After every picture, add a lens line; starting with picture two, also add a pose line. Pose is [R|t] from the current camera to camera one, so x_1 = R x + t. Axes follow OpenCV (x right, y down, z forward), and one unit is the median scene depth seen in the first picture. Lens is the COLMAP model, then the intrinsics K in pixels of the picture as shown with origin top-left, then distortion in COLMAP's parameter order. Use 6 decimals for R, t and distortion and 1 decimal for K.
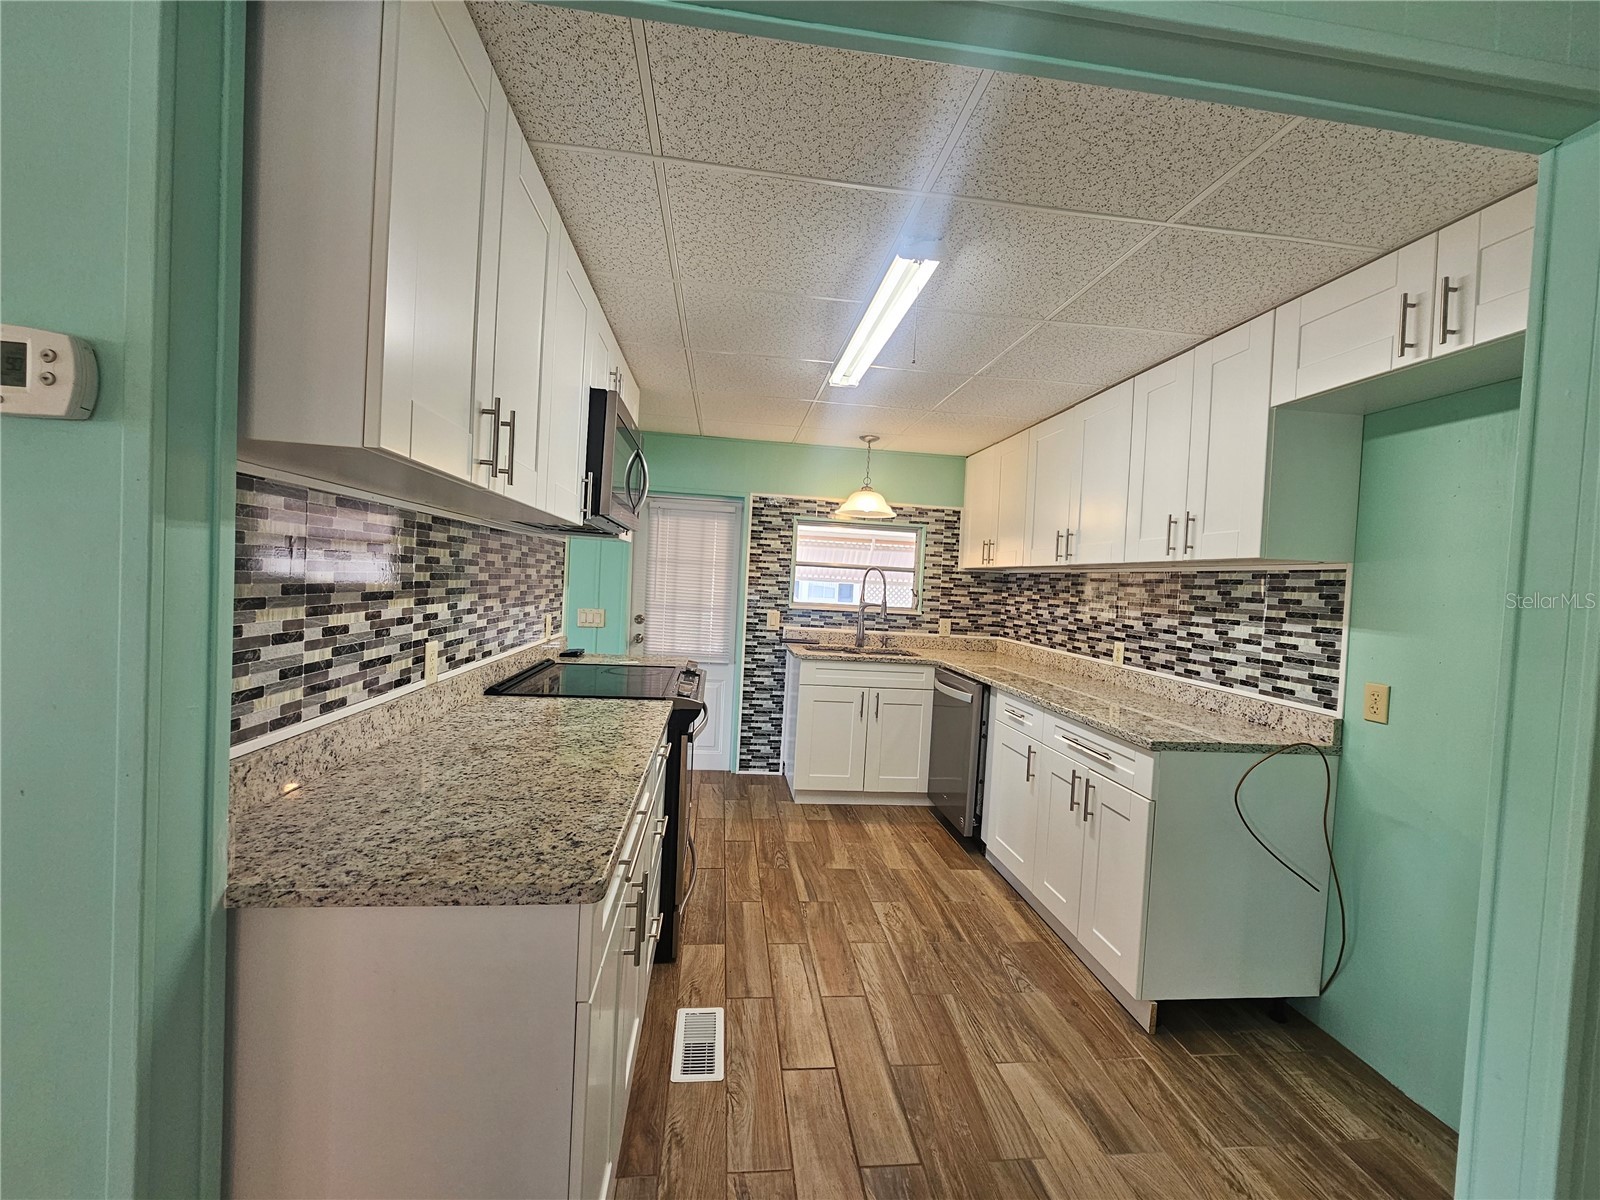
lens RADIAL K [[653.1, 0, 797.4], [0, 653.1, 599.6], [0, 0, 1]] dist [0.000332, -0.000722]
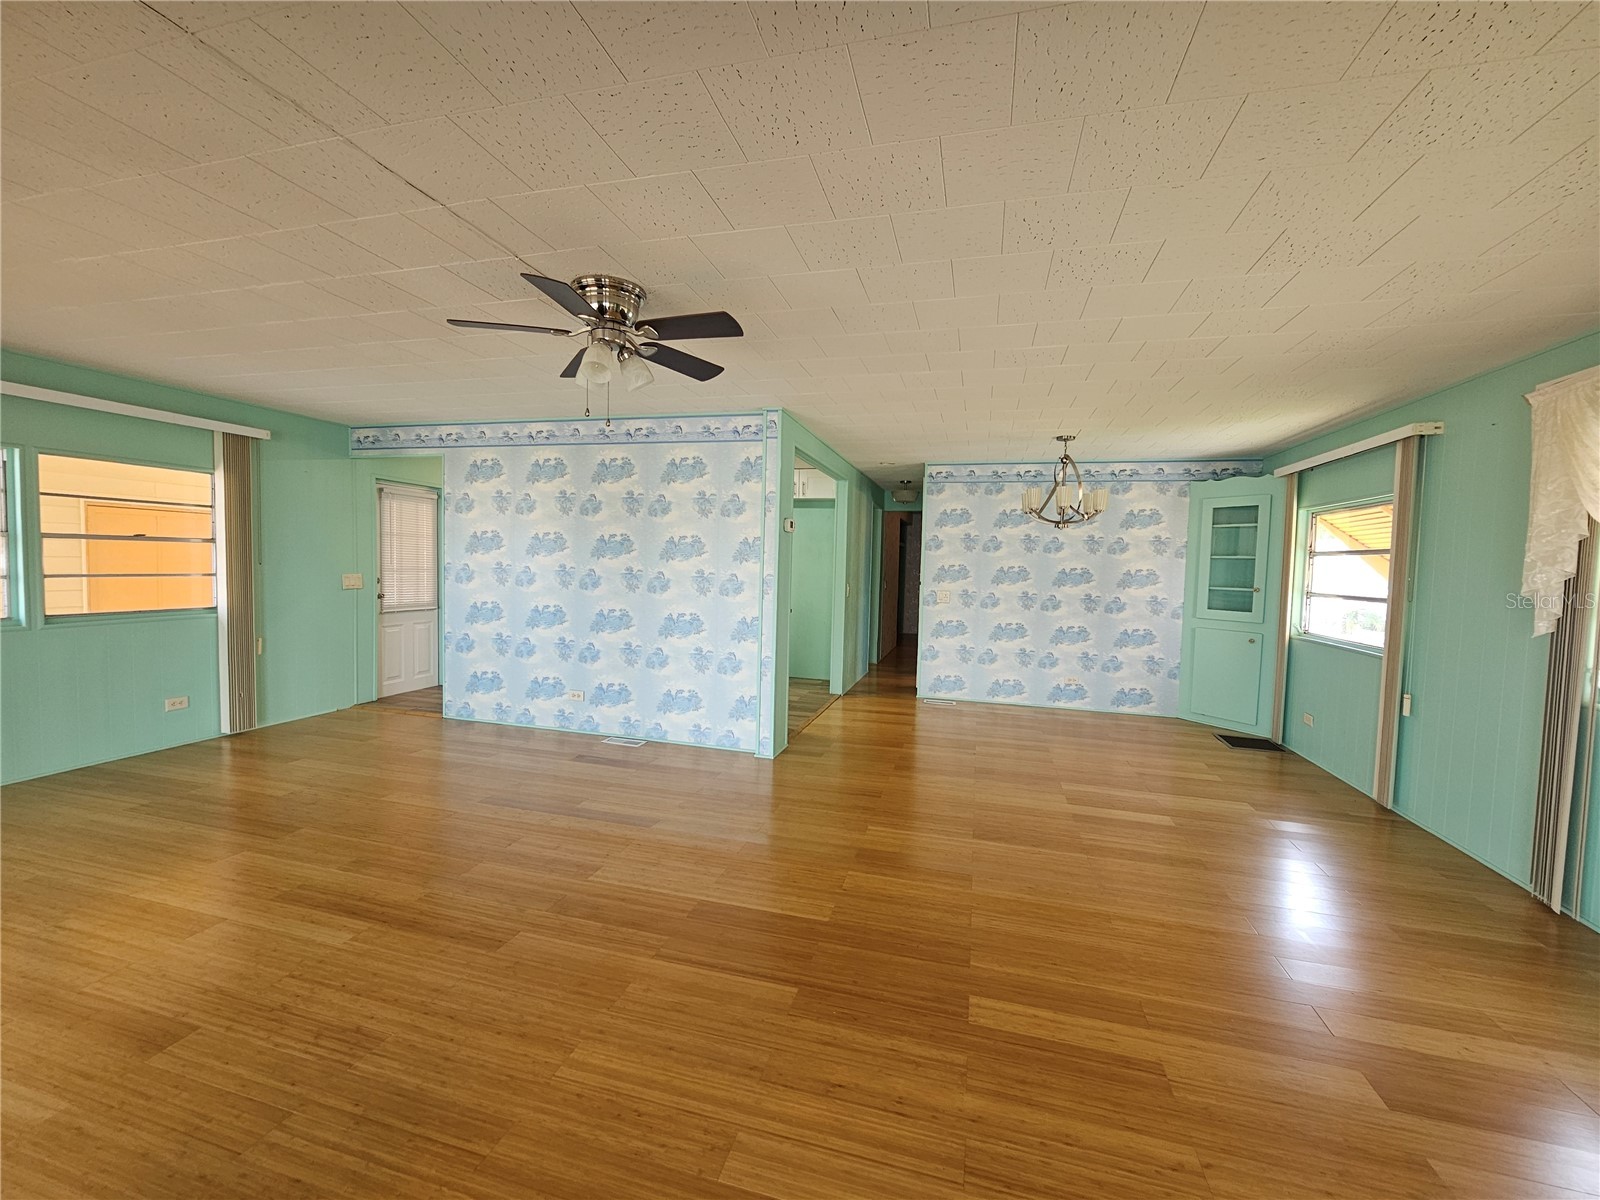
lens RADIAL K [[653.1, 0, 796.9], [0, 653.1, 598.2], [0, 0, 1]] dist [0.000332, -0.000722]
pose [[0.374033, -0.093179, 0.922722, -1.803027], [0.021802, 0.995548, 0.091696, -0.055924], [-0.927159, -0.014180, 0.374400, -0.374672]]
